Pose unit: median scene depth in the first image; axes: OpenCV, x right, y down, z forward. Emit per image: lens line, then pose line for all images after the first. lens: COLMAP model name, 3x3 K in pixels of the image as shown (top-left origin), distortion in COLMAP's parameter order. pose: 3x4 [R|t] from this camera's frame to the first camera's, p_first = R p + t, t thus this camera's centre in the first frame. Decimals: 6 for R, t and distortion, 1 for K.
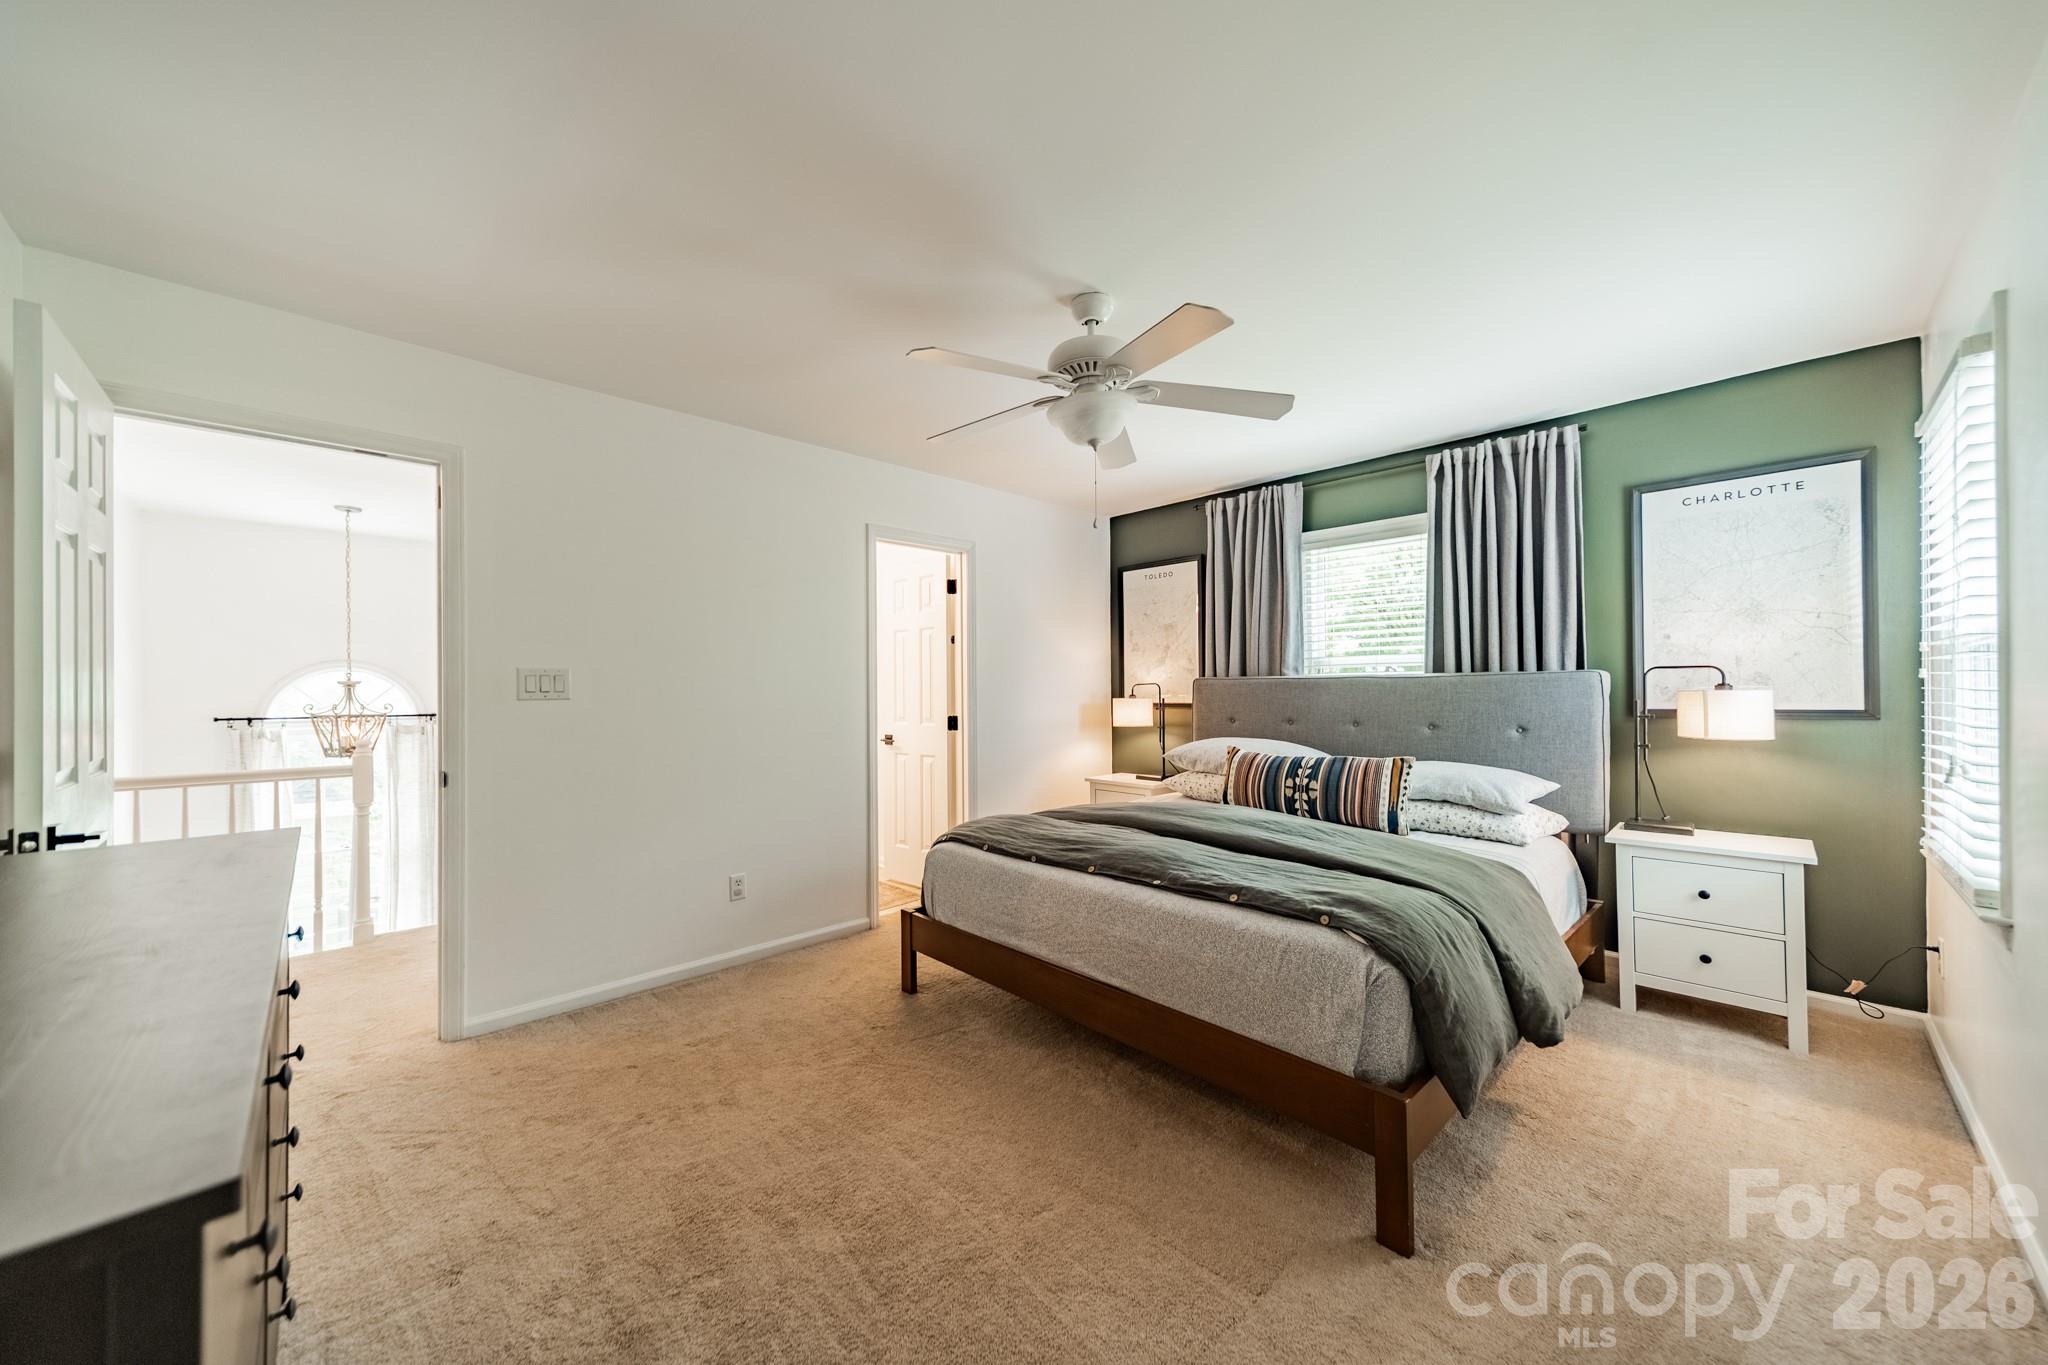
lens RADIAL K [[727.2, 0, 1032.8], [0, 727.2, 680.1], [0, 0, 1]] dist [0.008753, -0.000363]
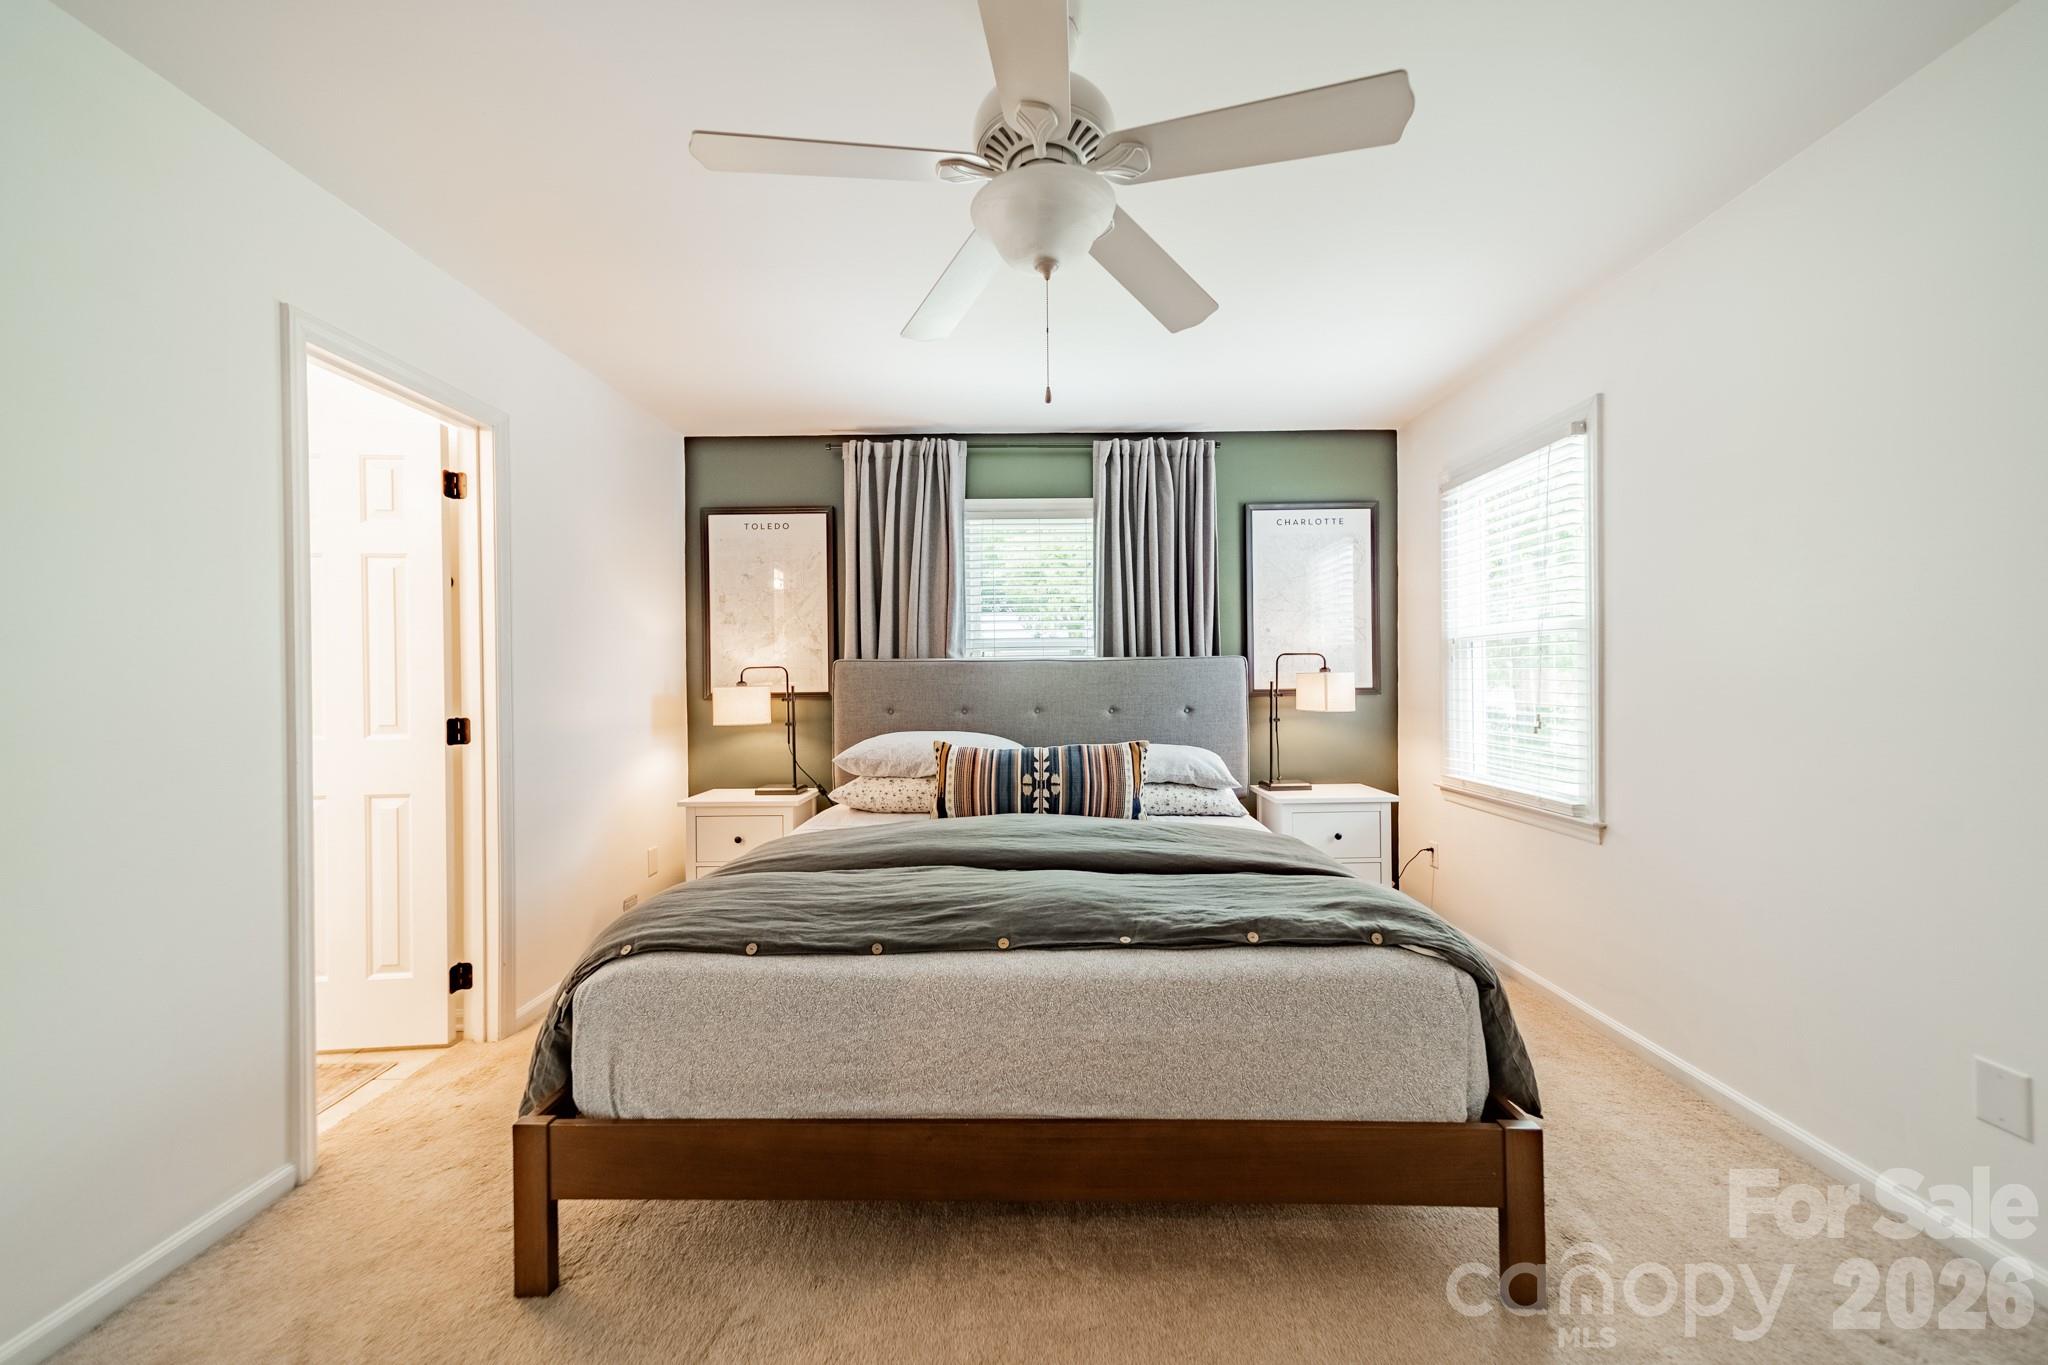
lens RADIAL K [[727.2, 0, 1029.8], [0, 727.2, 678.7], [0, 0, 1]] dist [0.008753, -0.000363]
pose [[0.705994, 0.002492, 0.708214, -0.258679], [-0.005268, 0.999985, 0.001733, 0.020474], [-0.708199, -0.004954, 0.705996, 0.393453]]
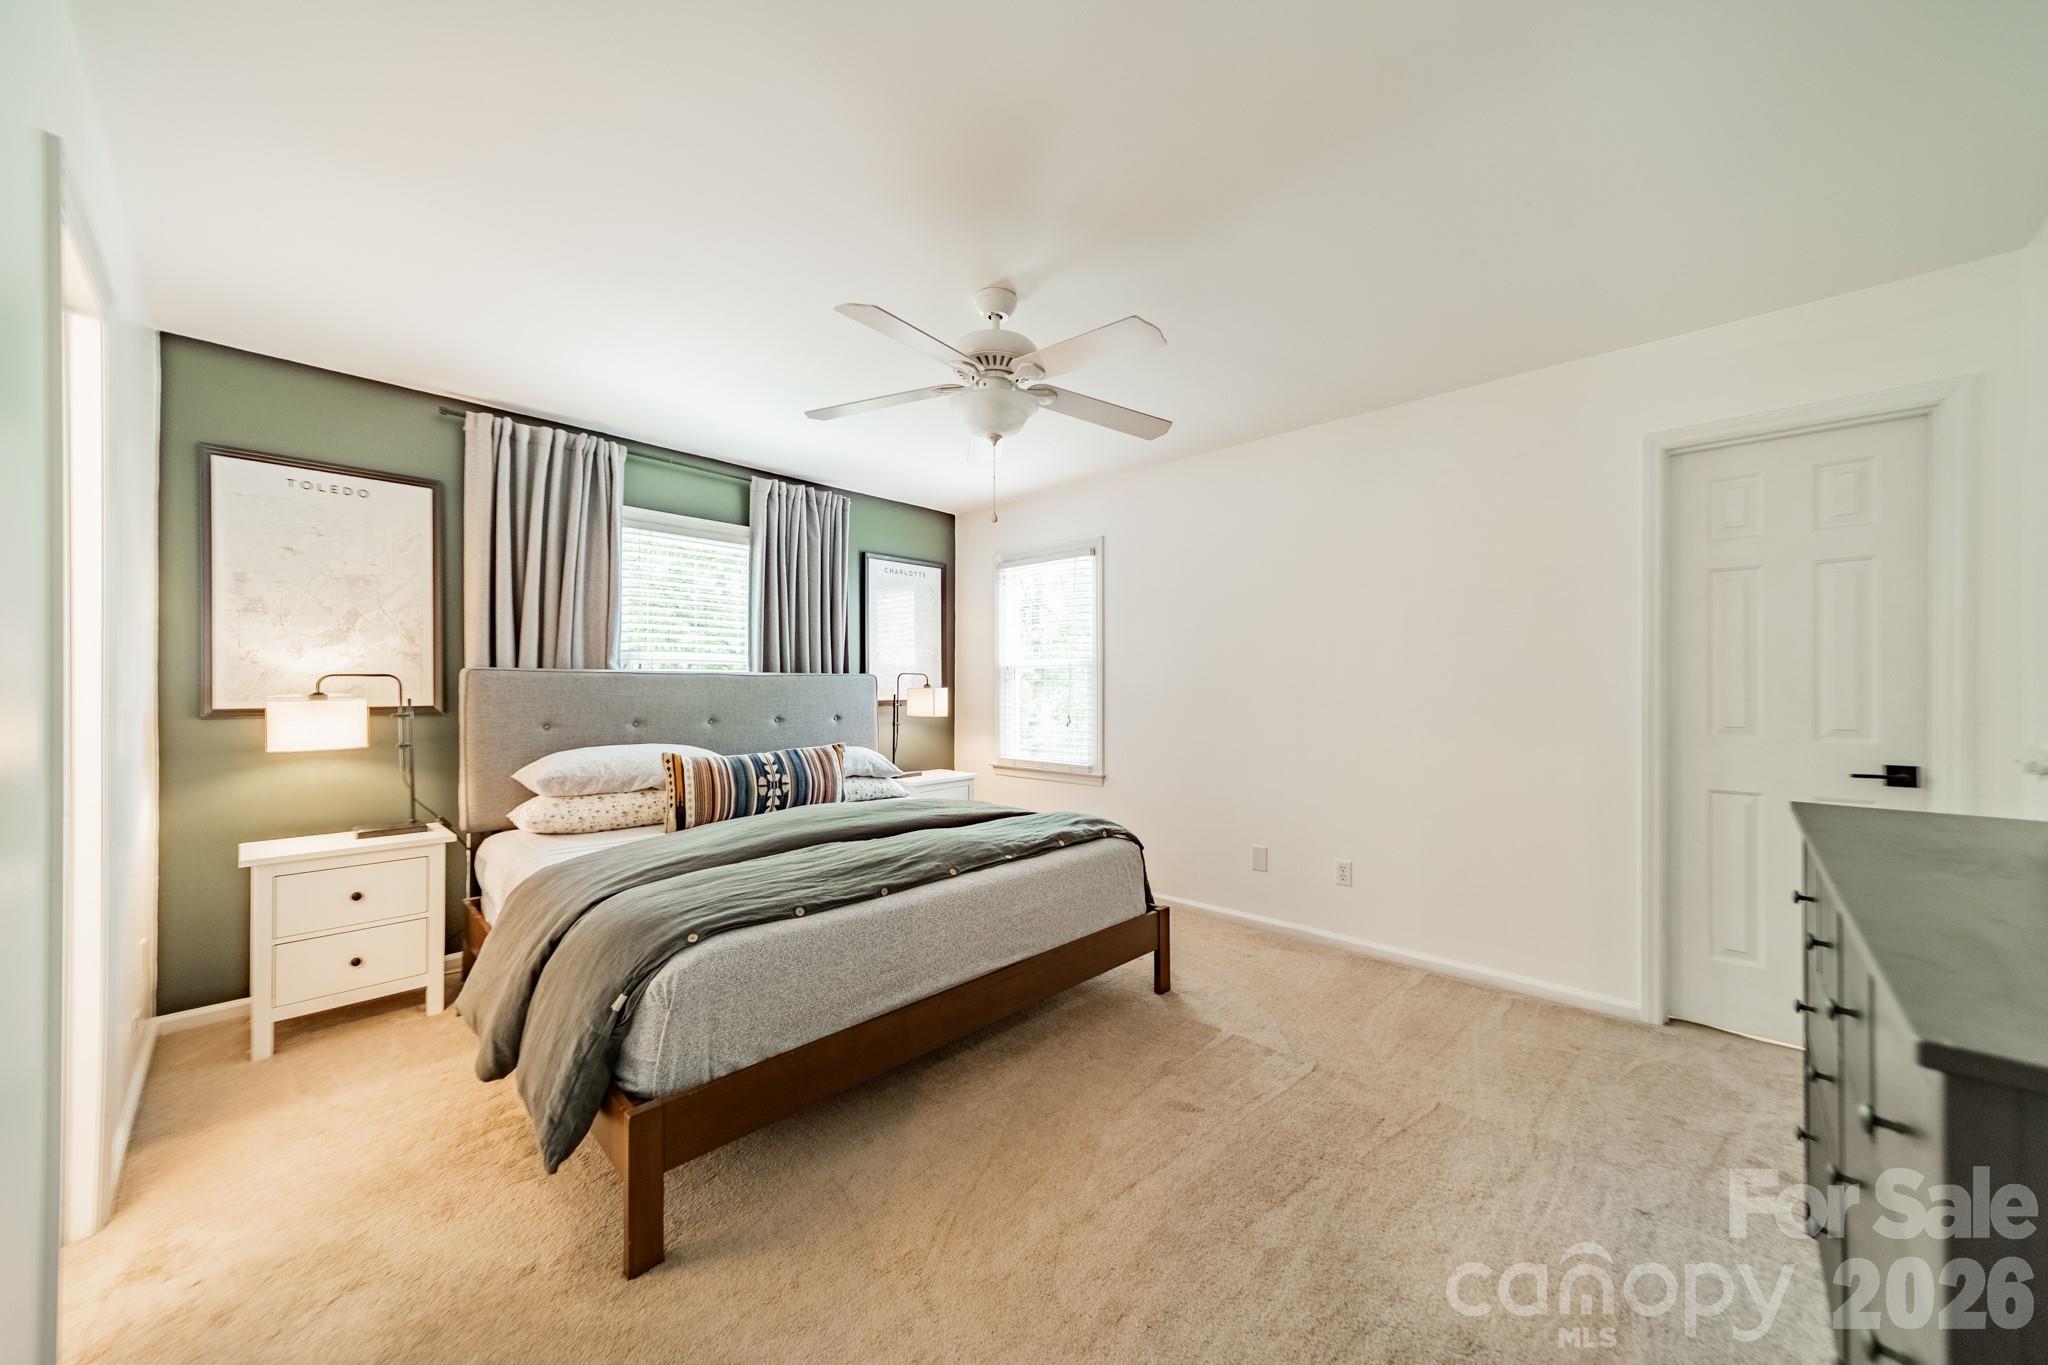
lens RADIAL K [[727.2, 0, 1028.9], [0, 727.2, 679.4], [0, 0, 1]] dist [0.008753, -0.000363]
pose [[-0.037162, 0.018344, 0.999141, -0.641382], [-0.012974, 0.999738, -0.018838, 0.018654], [-0.999225, -0.013663, -0.036914, 0.688091]]
